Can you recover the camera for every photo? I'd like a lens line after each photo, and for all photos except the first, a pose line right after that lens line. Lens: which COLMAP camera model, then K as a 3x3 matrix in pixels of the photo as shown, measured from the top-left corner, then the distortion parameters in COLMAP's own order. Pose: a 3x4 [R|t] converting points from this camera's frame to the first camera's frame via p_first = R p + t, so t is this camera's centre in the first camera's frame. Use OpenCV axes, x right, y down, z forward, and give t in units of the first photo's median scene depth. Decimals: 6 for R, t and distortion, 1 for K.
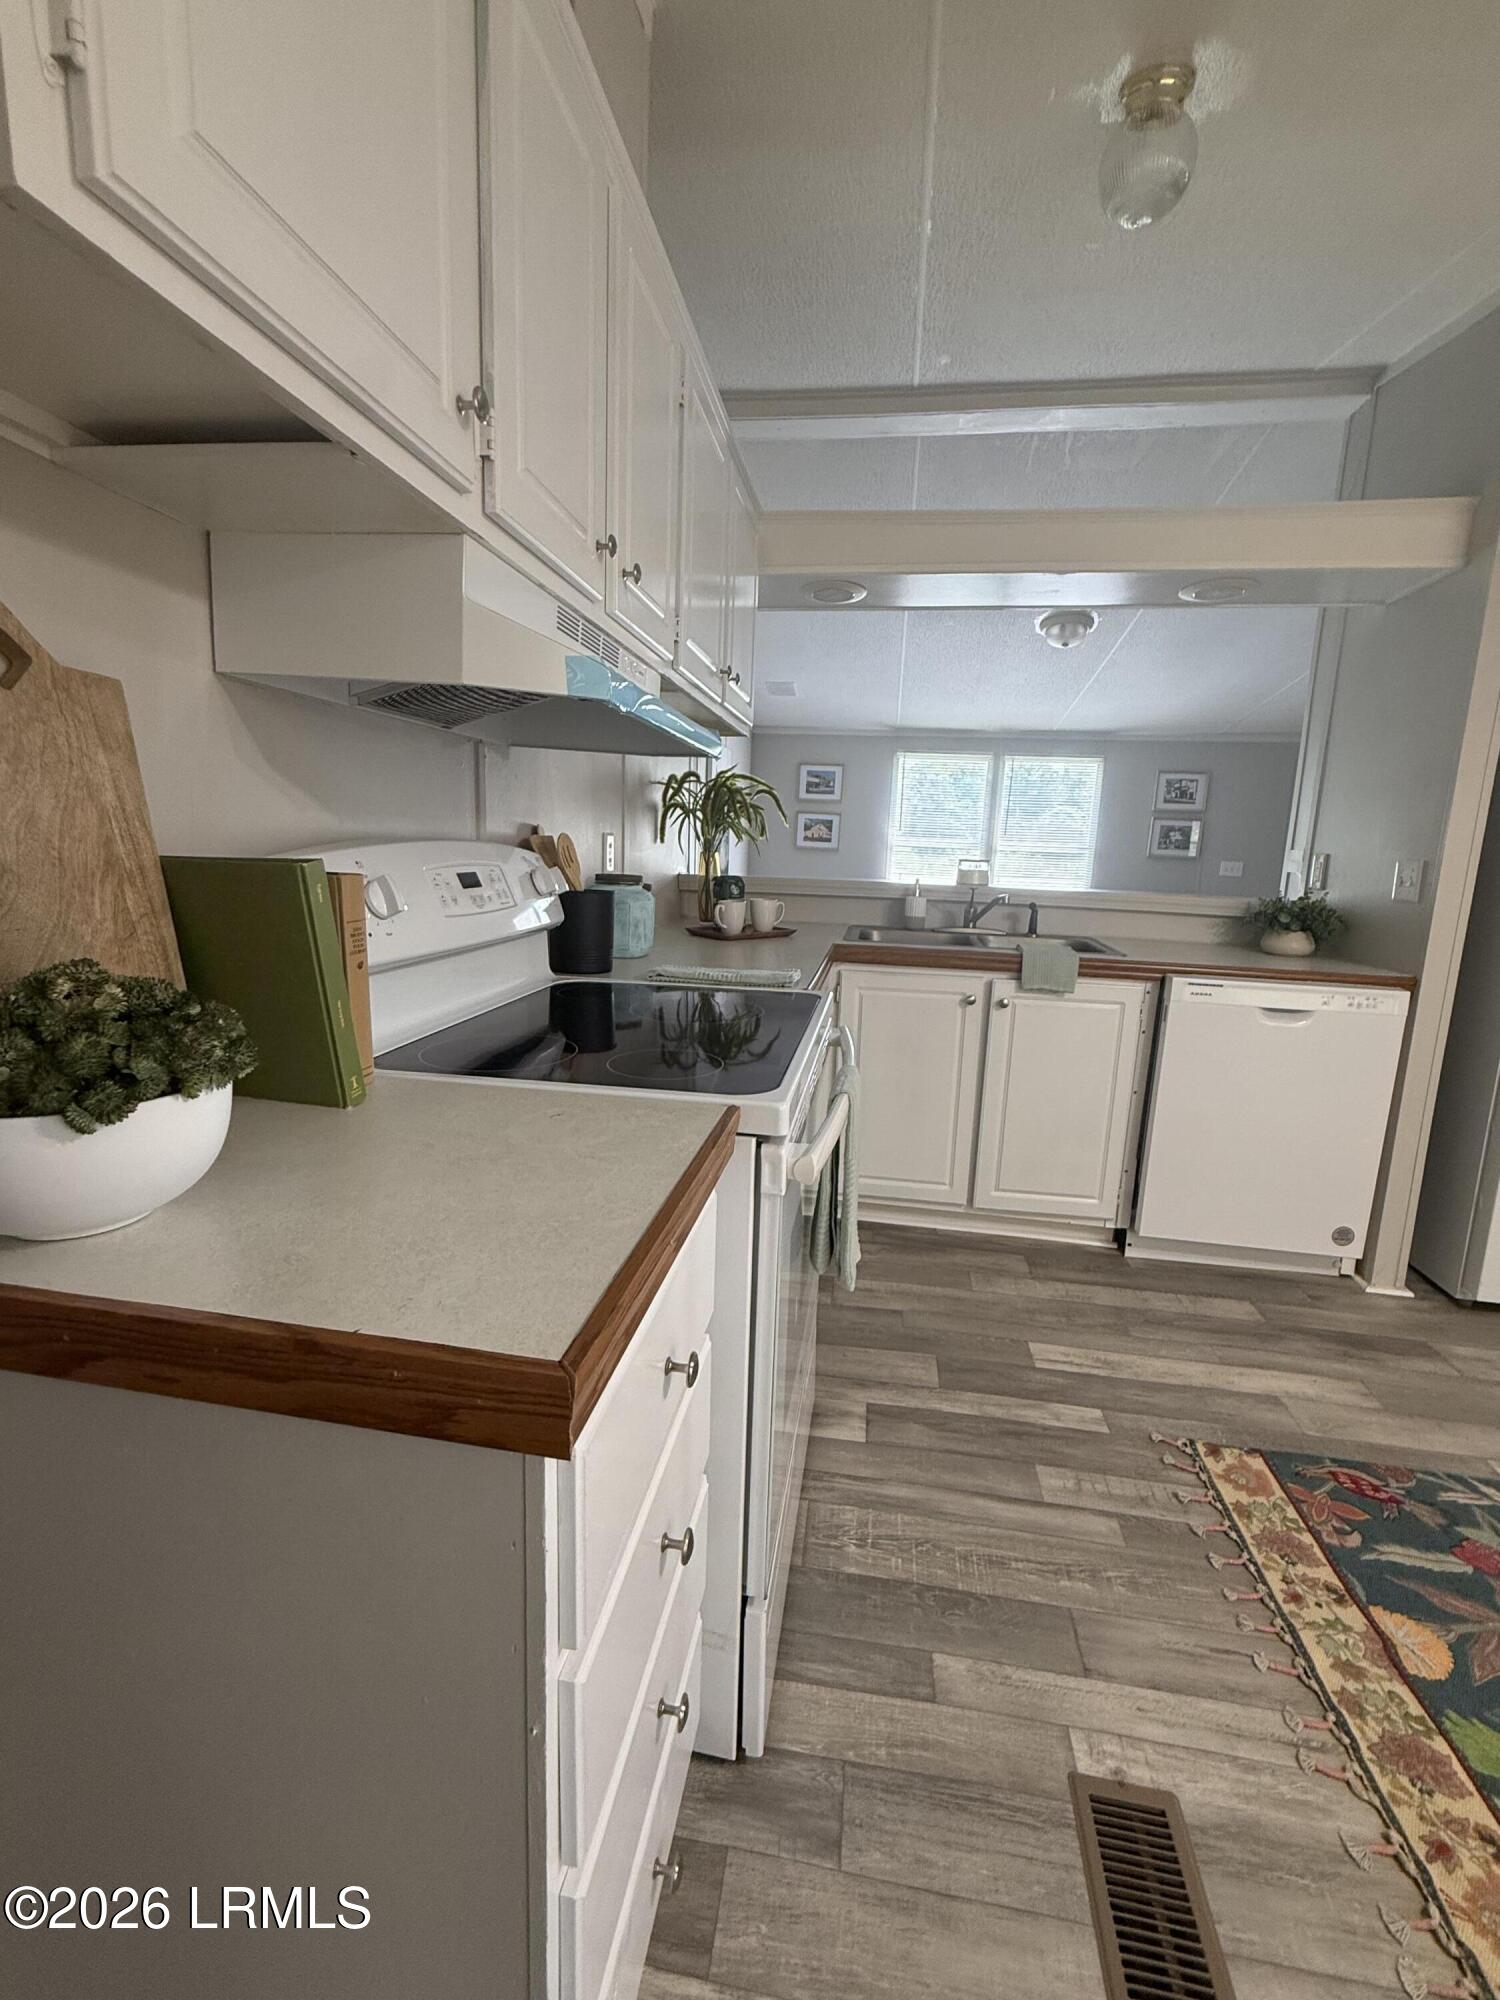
lens RADIAL K [[854.7, 0, 756.5], [0, 854.7, 999.3], [0, 0, 1]] dist [0.000299, 0.000305]
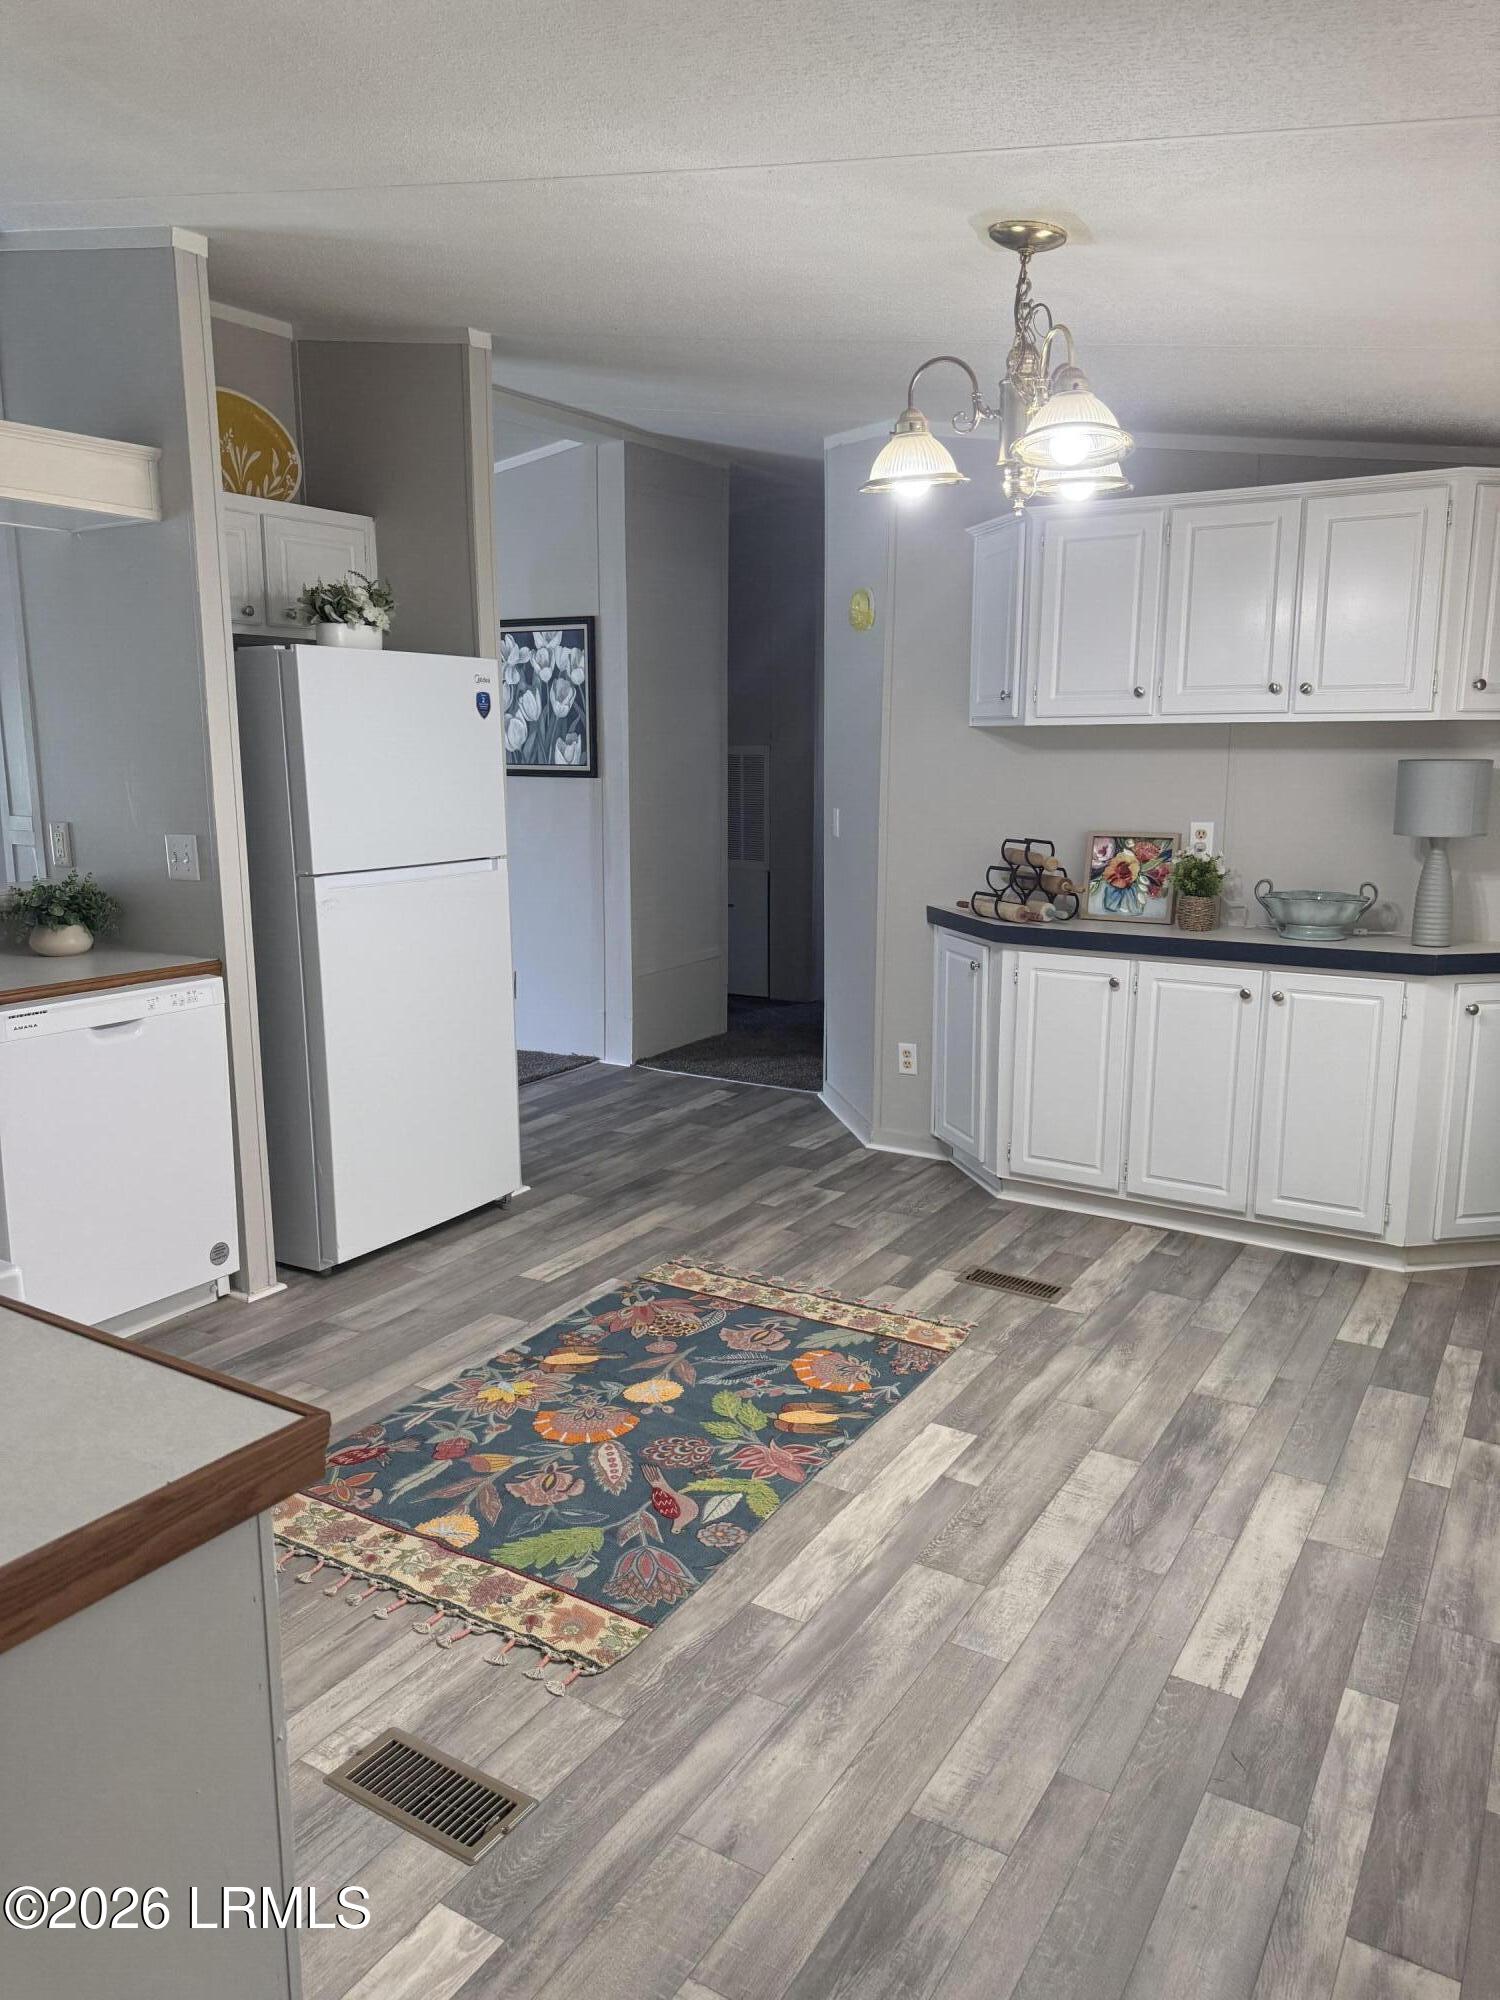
lens RADIAL K [[1413.1, 0, 729.9], [0, 1413.1, 1009.4], [0, 0, 1]] dist [0.089838, -0.127101]
pose [[0.397666, -0.205599, 0.894198, -0.620542], [0.180002, 0.973114, 0.143694, -0.146190], [-0.899700, 0.103816, 0.423983, -0.234124]]
